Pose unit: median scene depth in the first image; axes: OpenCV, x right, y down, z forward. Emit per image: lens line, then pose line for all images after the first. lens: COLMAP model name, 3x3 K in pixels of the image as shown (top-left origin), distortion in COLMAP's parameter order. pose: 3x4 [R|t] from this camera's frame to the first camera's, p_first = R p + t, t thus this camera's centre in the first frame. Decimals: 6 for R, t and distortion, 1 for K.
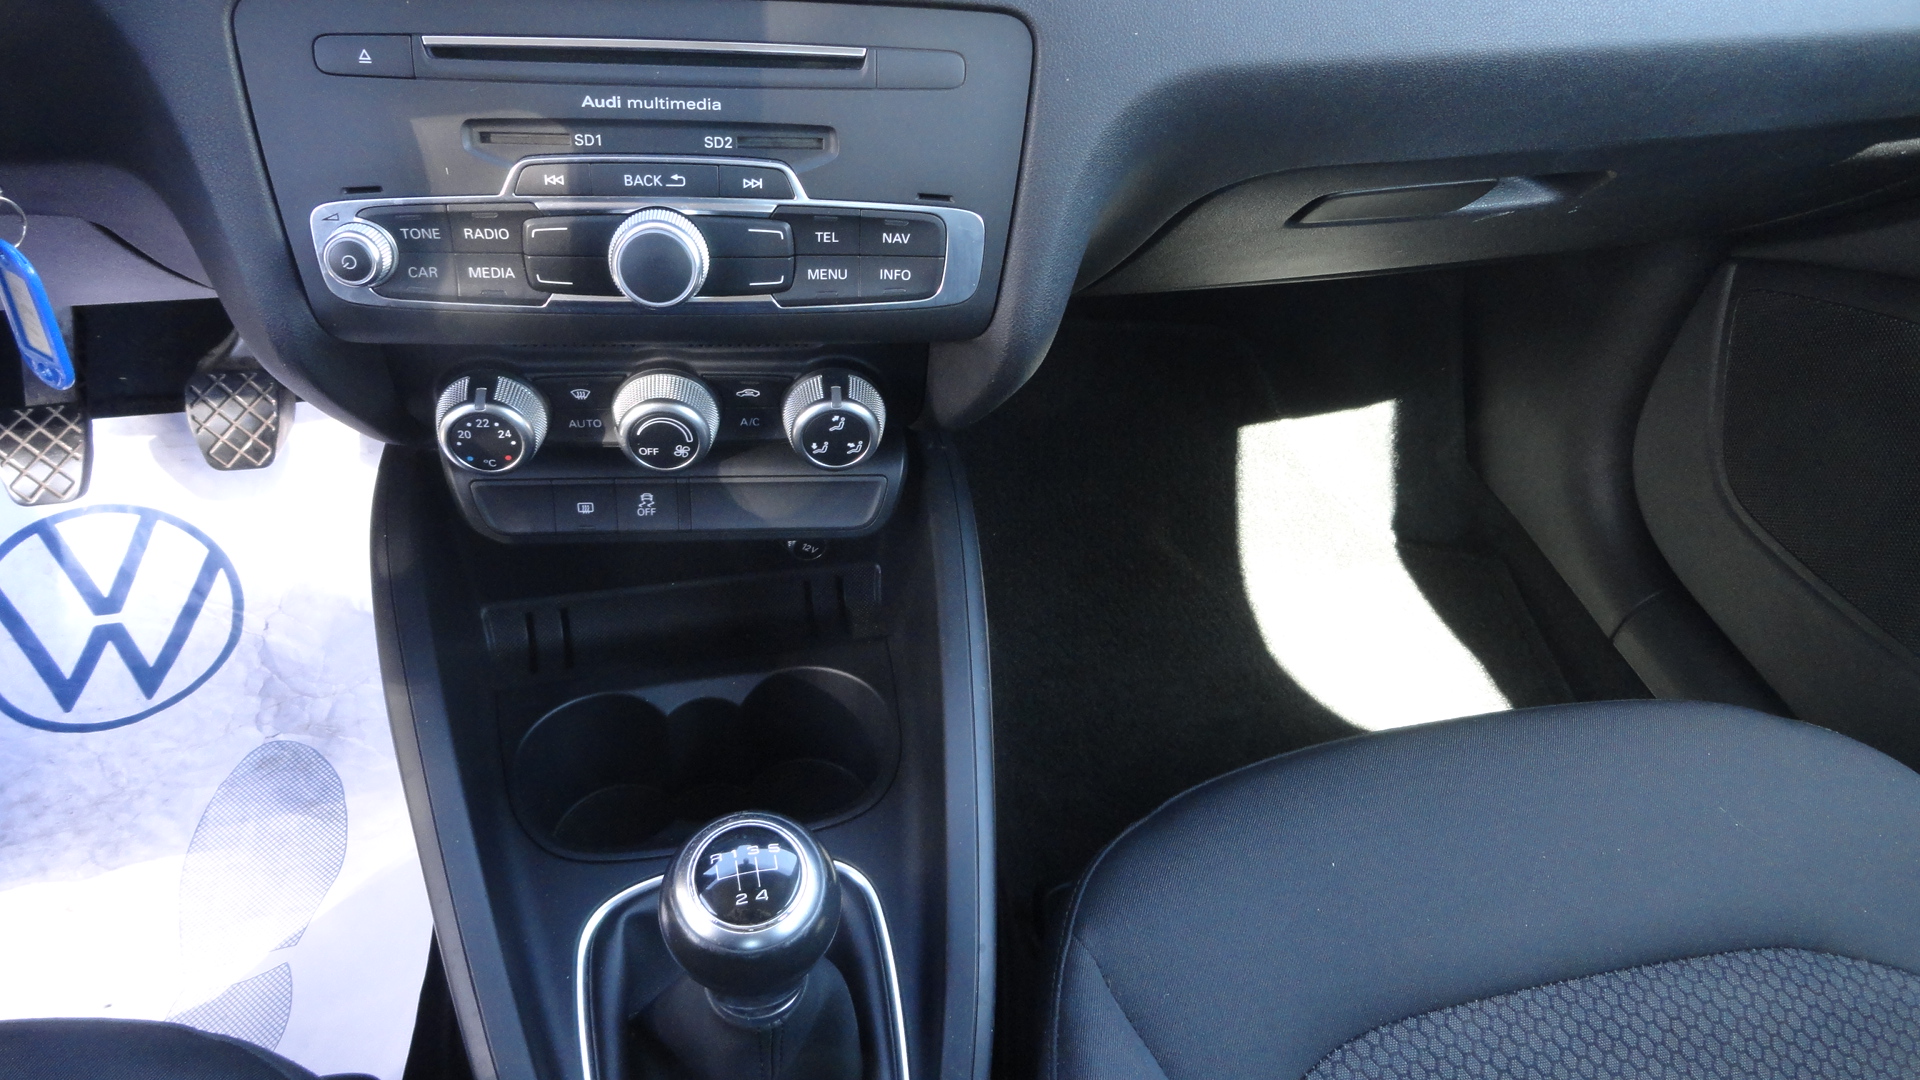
lens RADIAL K [[1325.9, 0, 954.1], [0, 1325.9, 541.6], [0, 0, 1]] dist [-0.005552, 0.001656]
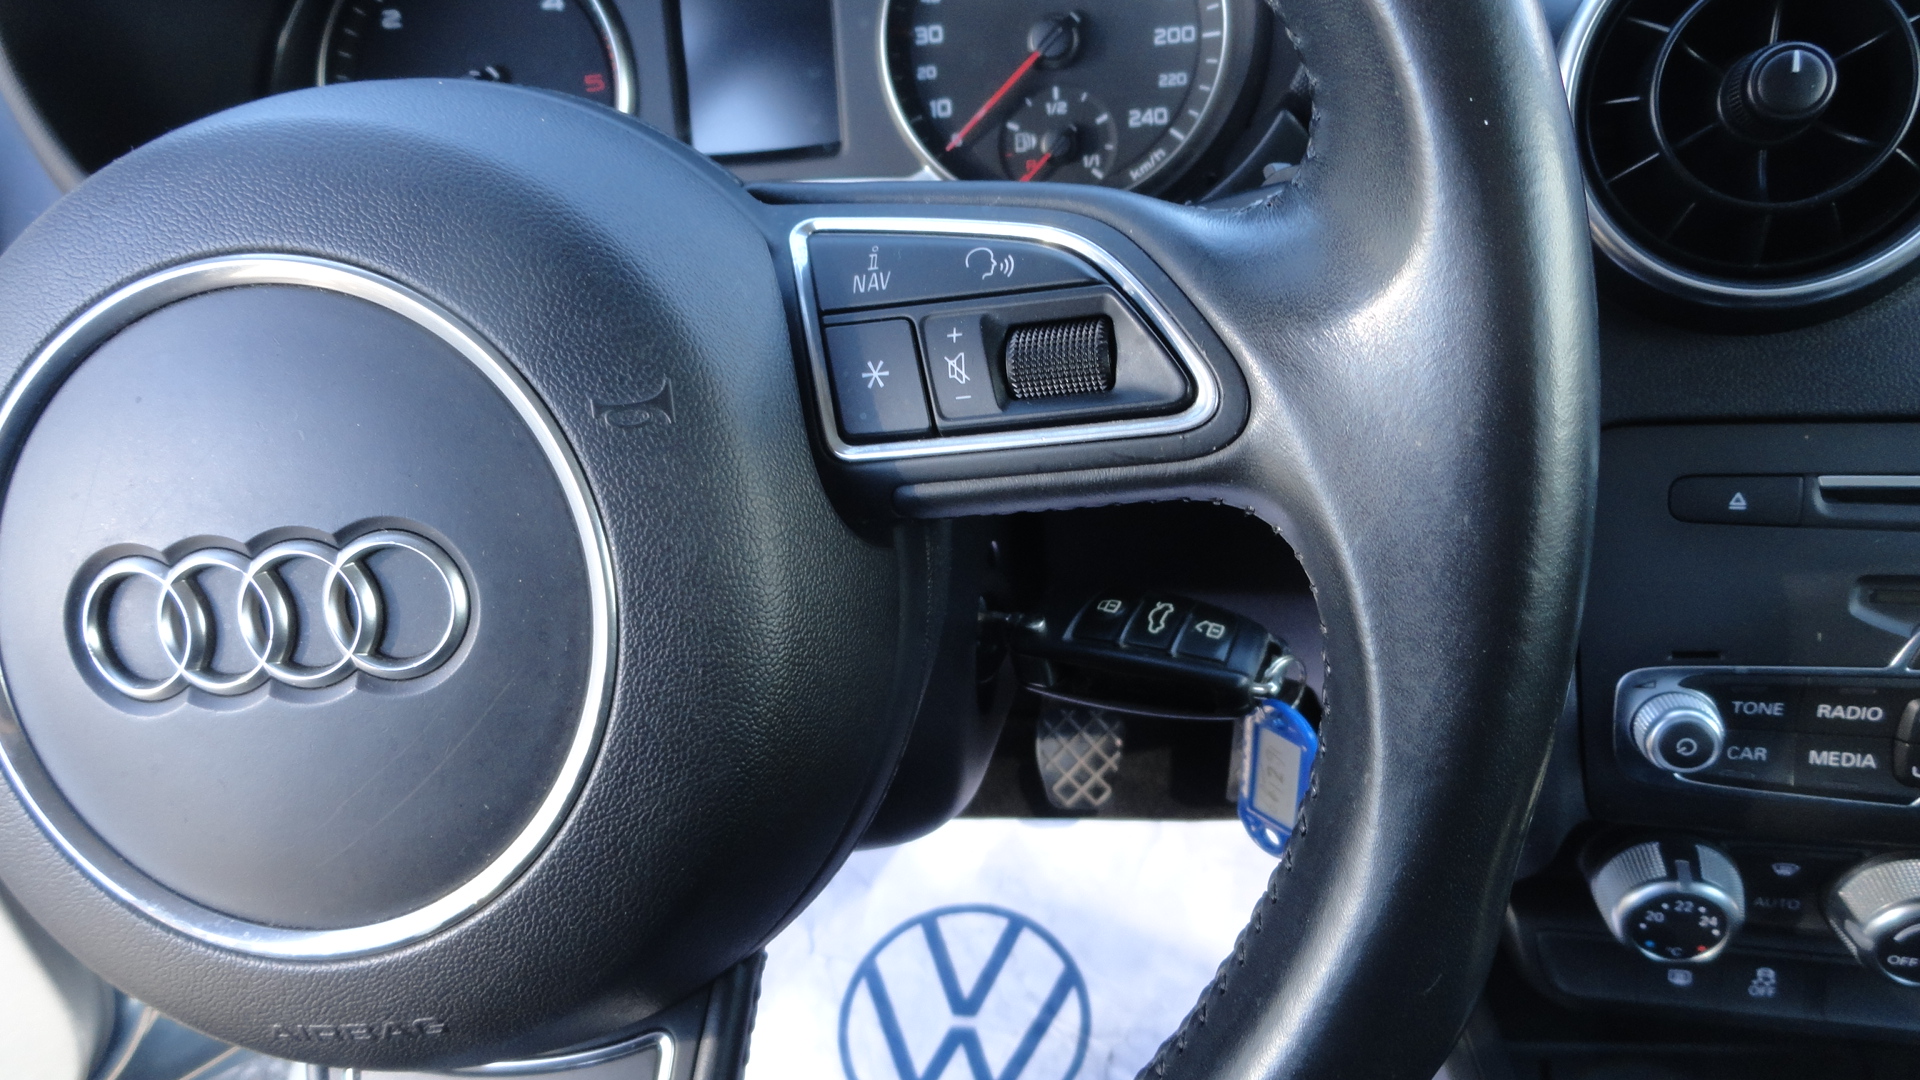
lens RADIAL K [[1325.9, 0, 954.1], [0, 1325.9, 541.6], [0, 0, 1]] dist [-0.005552, 0.001656]
pose [[0.925234, 0.021161, -0.378806, -0.478607], [-0.092896, 0.980687, -0.172114, -0.130407], [0.367848, 0.194435, 0.909331, 0.076344]]
